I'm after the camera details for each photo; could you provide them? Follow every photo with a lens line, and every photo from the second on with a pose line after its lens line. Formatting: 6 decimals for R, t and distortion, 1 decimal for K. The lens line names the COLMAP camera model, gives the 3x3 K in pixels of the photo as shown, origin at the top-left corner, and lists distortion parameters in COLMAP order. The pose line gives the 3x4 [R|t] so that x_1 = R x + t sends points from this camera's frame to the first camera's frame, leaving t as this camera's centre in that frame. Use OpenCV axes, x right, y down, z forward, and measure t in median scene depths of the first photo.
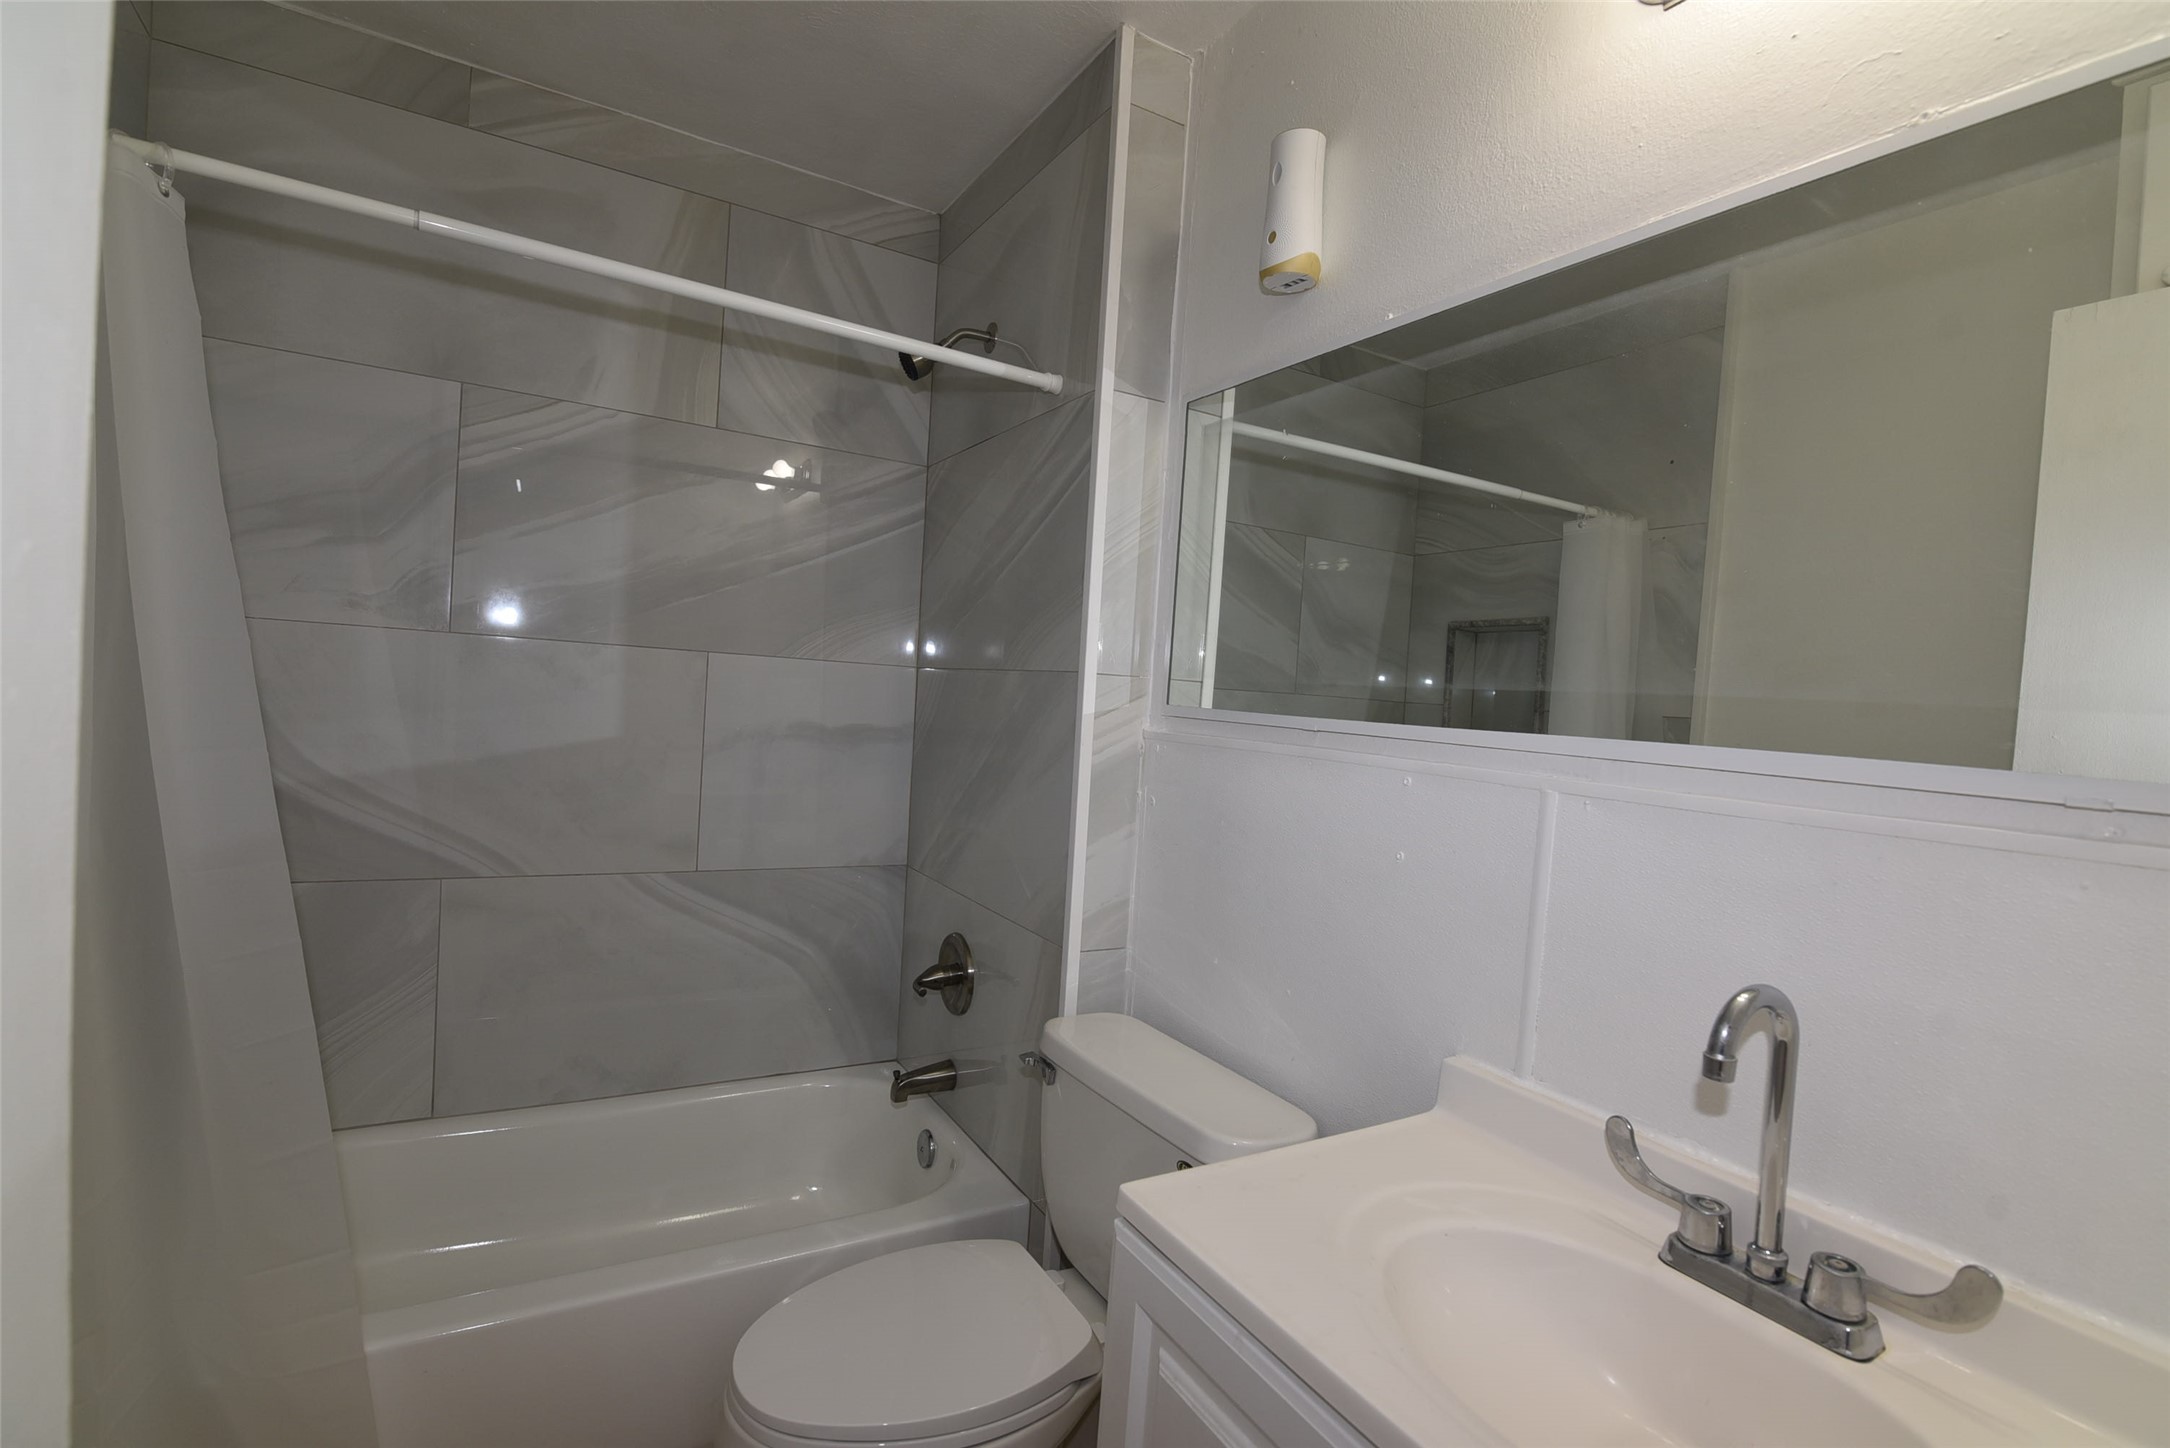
lens RADIAL K [[987.6, 0, 1089.5], [0, 987.6, 723.3], [0, 0, 1]] dist [-0.017319, -0.001016]
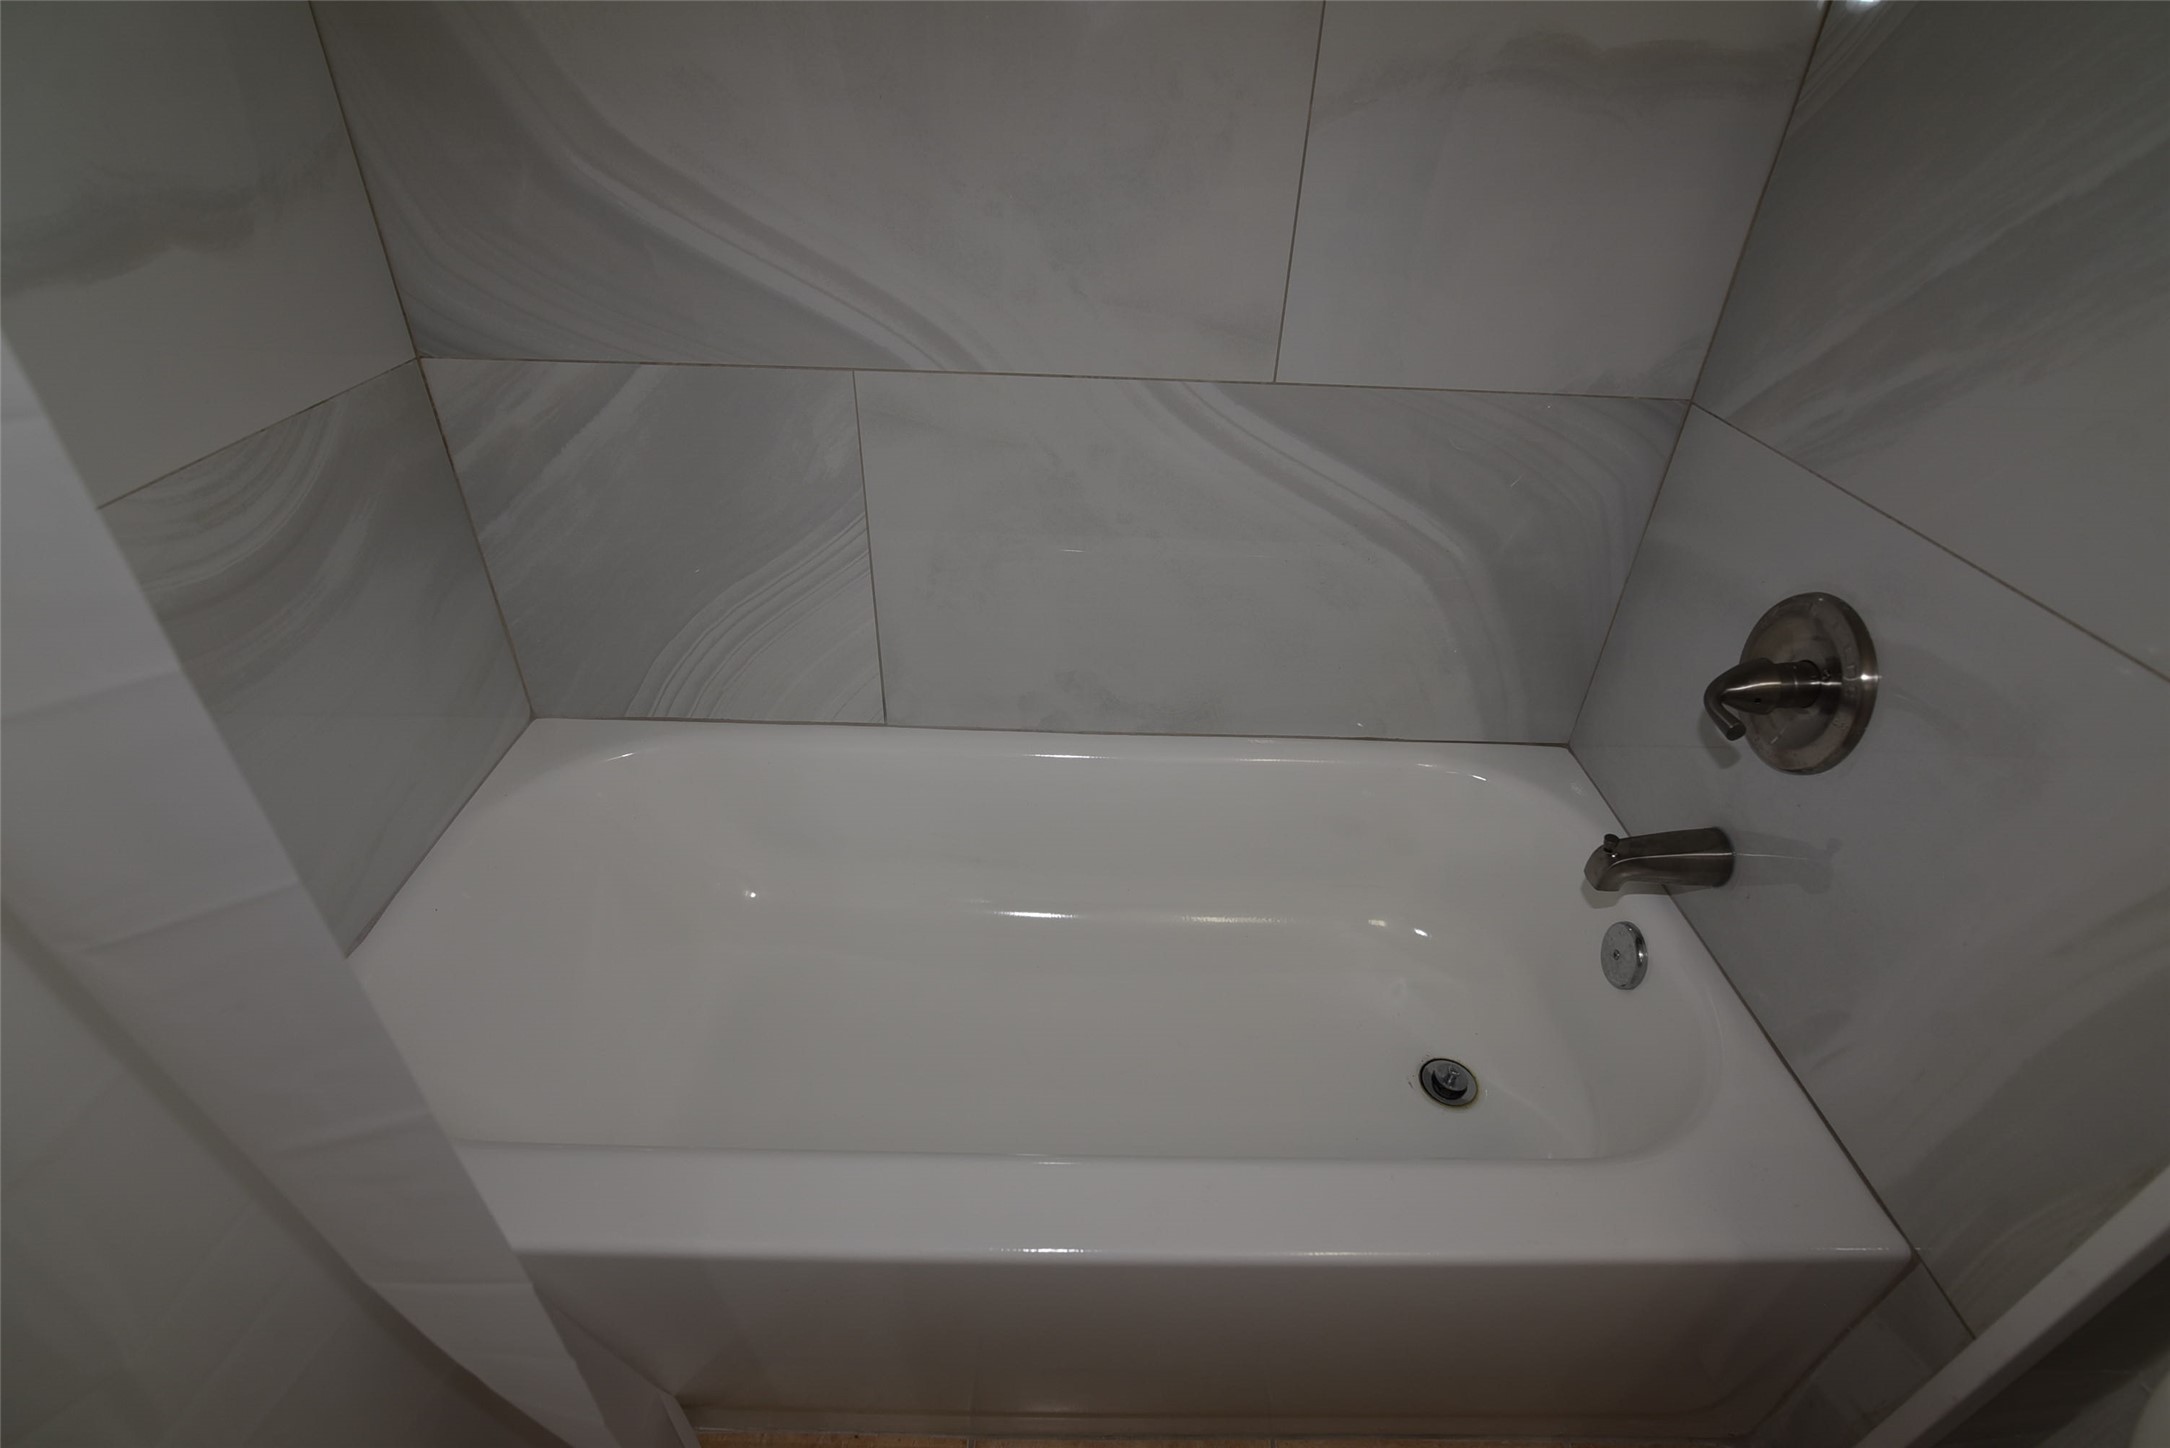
lens RADIAL K [[987.6, 0, 1091.1], [0, 987.6, 725.8], [0, 0, 1]] dist [-0.017319, -0.001016]
pose [[0.866867, 0.250936, -0.430782, -0.220581], [0.006695, 0.858149, 0.513357, 0.039444], [0.498495, -0.447896, 0.742221, 0.500996]]
